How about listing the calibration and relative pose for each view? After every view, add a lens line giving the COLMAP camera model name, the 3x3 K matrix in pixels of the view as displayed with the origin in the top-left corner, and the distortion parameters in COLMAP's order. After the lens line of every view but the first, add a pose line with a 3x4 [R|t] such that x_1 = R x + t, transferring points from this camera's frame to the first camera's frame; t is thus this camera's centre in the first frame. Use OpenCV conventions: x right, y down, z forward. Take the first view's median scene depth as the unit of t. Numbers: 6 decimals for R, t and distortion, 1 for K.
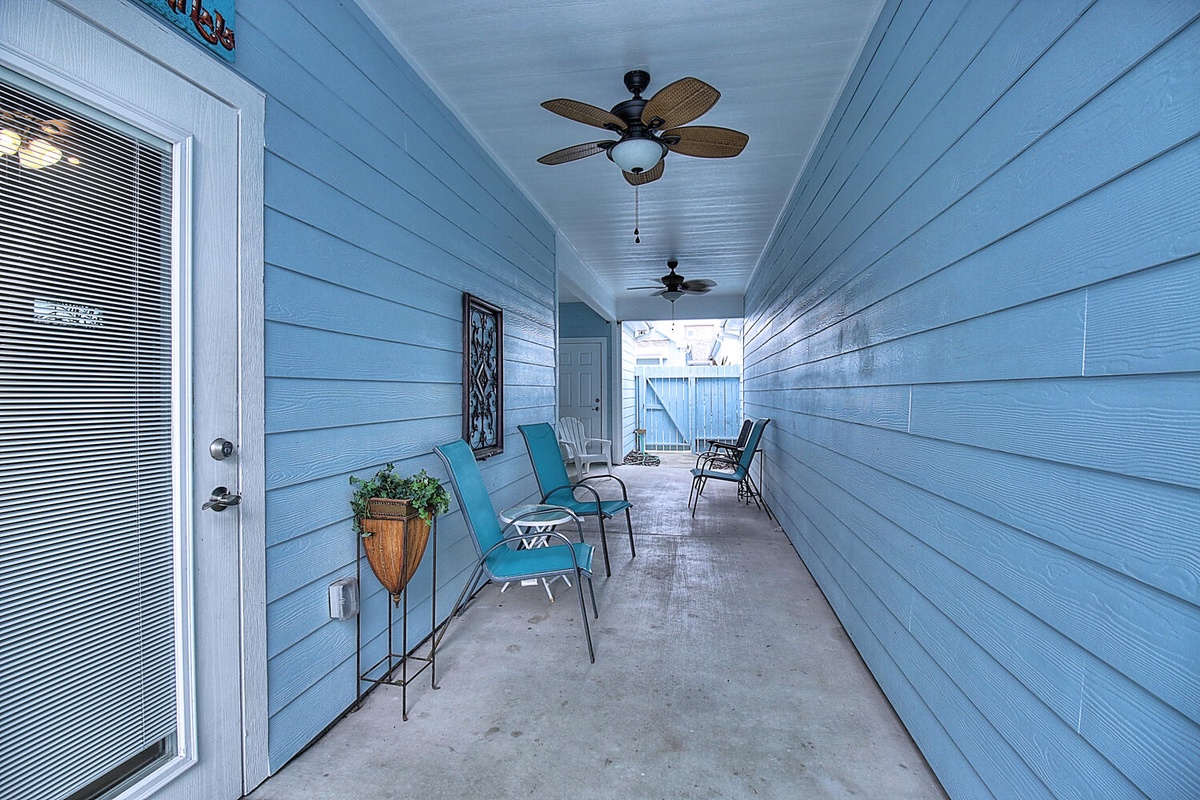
lens RADIAL K [[551.6, 0, 599.4], [0, 551.6, 398.6], [0, 0, 1]] dist [-0.000010, -0.000106]
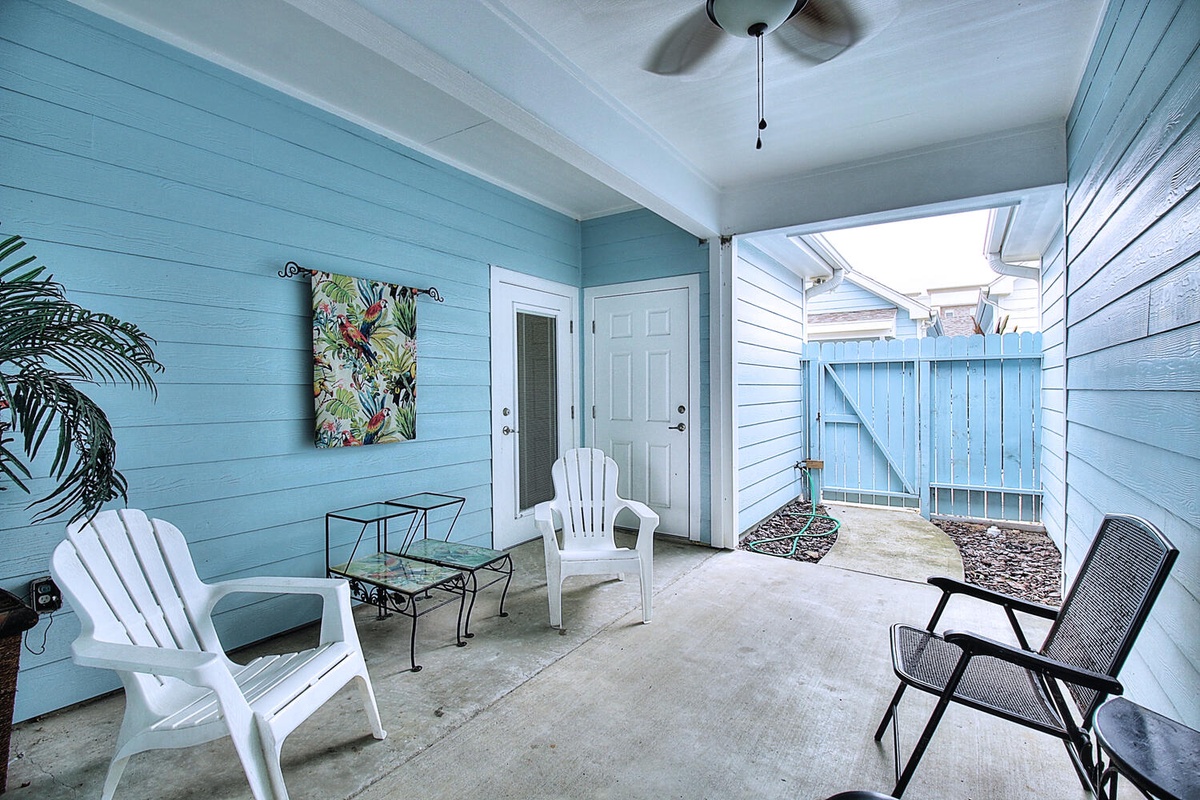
lens RADIAL K [[551.6, 0, 602.1], [0, 551.6, 397.4], [0, 0, 1]] dist [-0.000010, -0.000106]
pose [[0.919977, 0.003074, -0.391961, 0.097183], [-0.001318, 0.999988, 0.004748, -0.007260], [0.391971, -0.003851, 0.919970, 0.432268]]
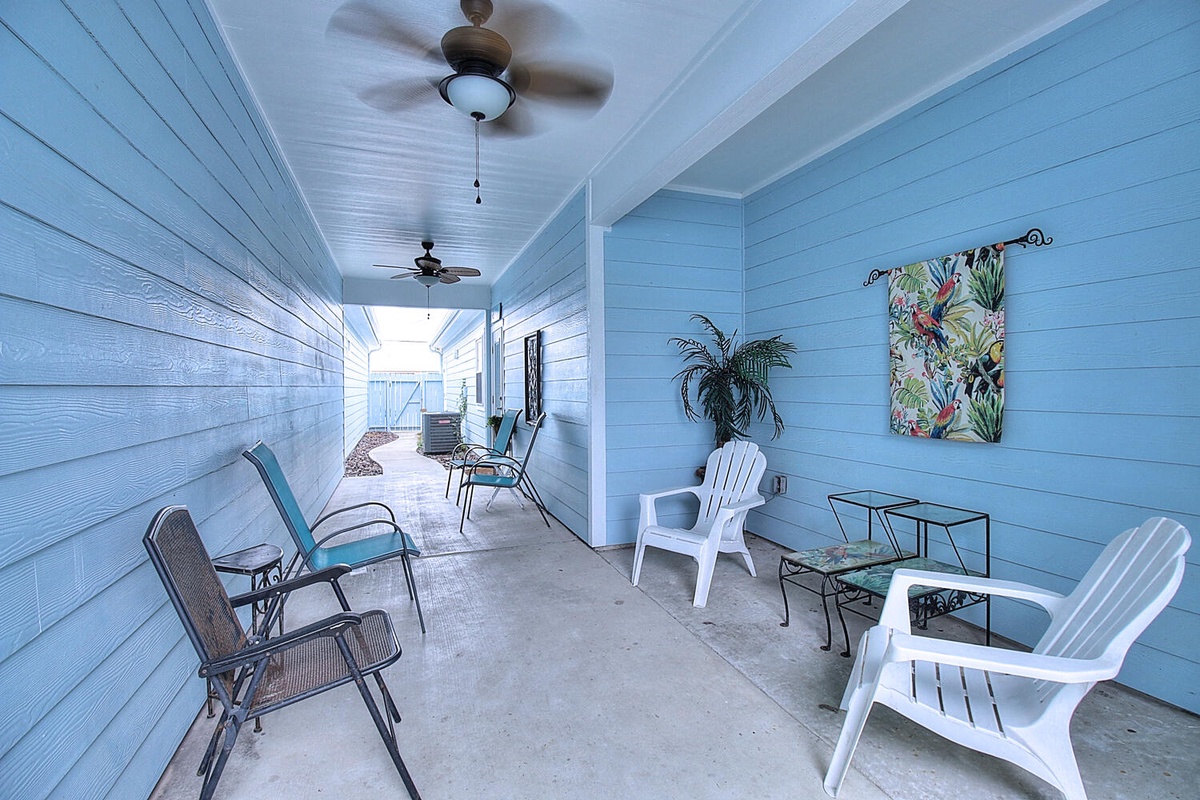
lens RADIAL K [[551.6, 0, 601.9], [0, 551.6, 390.4], [0, 0, 1]] dist [-0.000010, -0.000106]
pose [[-0.861264, 0.009994, -0.508060, 0.191454], [0.001315, 0.999847, 0.017439, -0.010755], [0.508157, 0.014351, -0.861145, 1.176106]]
